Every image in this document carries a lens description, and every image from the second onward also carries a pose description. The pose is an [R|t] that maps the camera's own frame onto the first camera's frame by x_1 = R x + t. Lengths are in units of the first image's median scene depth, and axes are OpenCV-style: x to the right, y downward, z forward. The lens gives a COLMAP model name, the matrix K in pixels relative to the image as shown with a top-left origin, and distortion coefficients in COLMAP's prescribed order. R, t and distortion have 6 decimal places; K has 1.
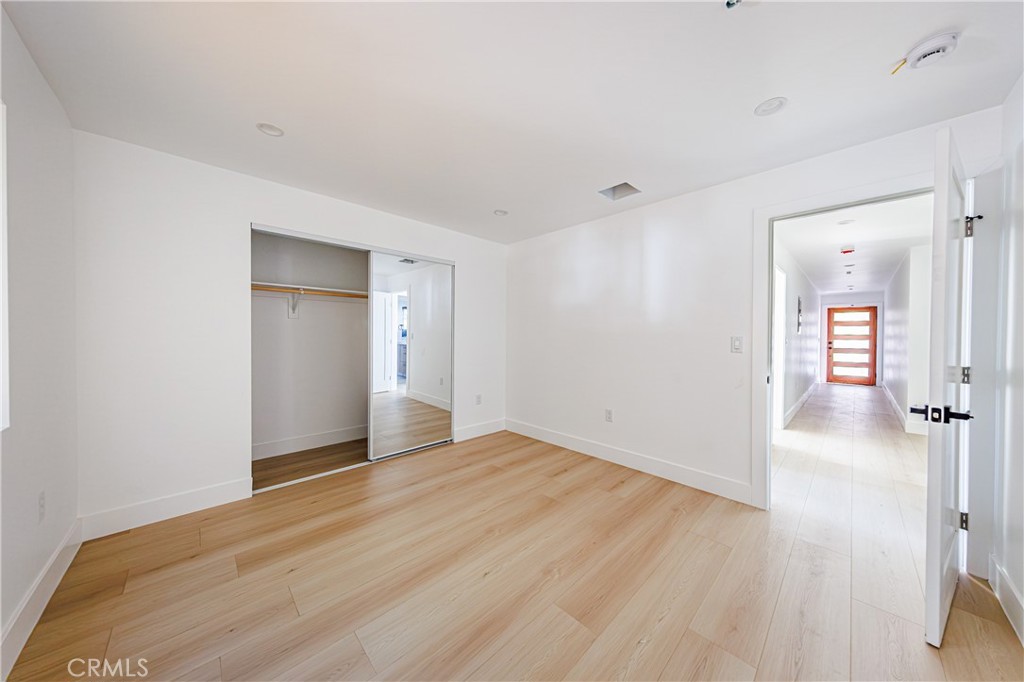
lens RADIAL K [[326.4, 0, 514.5], [0, 326.4, 342.3], [0, 0, 1]] dist [0.000547, -0.000045]
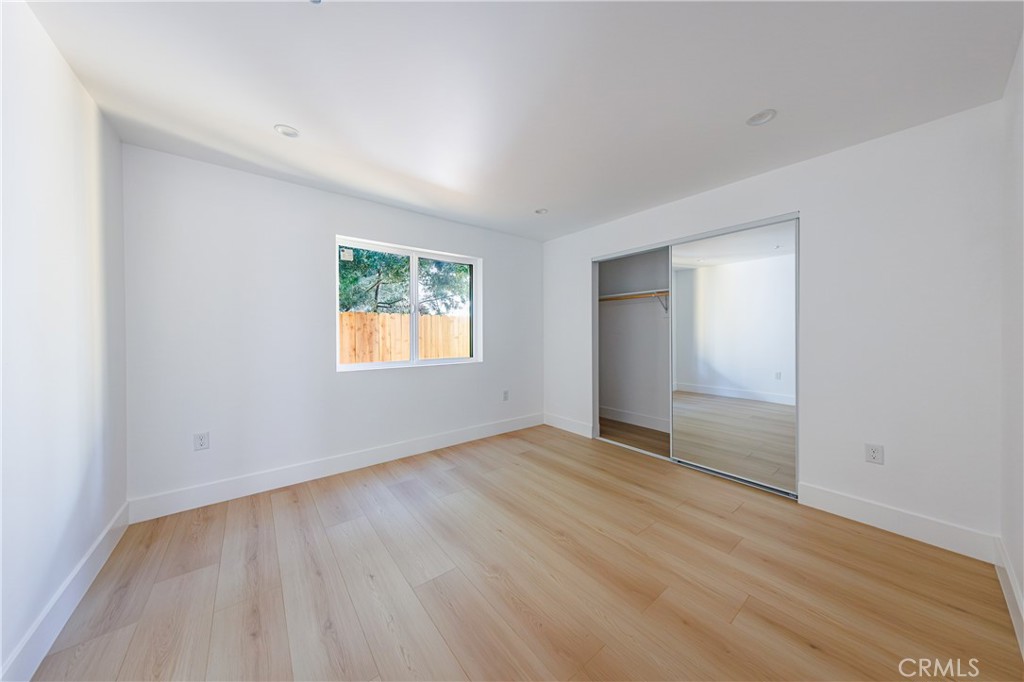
lens RADIAL K [[326.4, 0, 514.5], [0, 326.4, 342.3], [0, 0, 1]] dist [0.000547, -0.000045]
pose [[-0.099104, 0.020913, -0.994857, 0.681721], [-0.018963, 0.999558, 0.022901, -0.002016], [0.994896, 0.021135, -0.098664, 0.731359]]
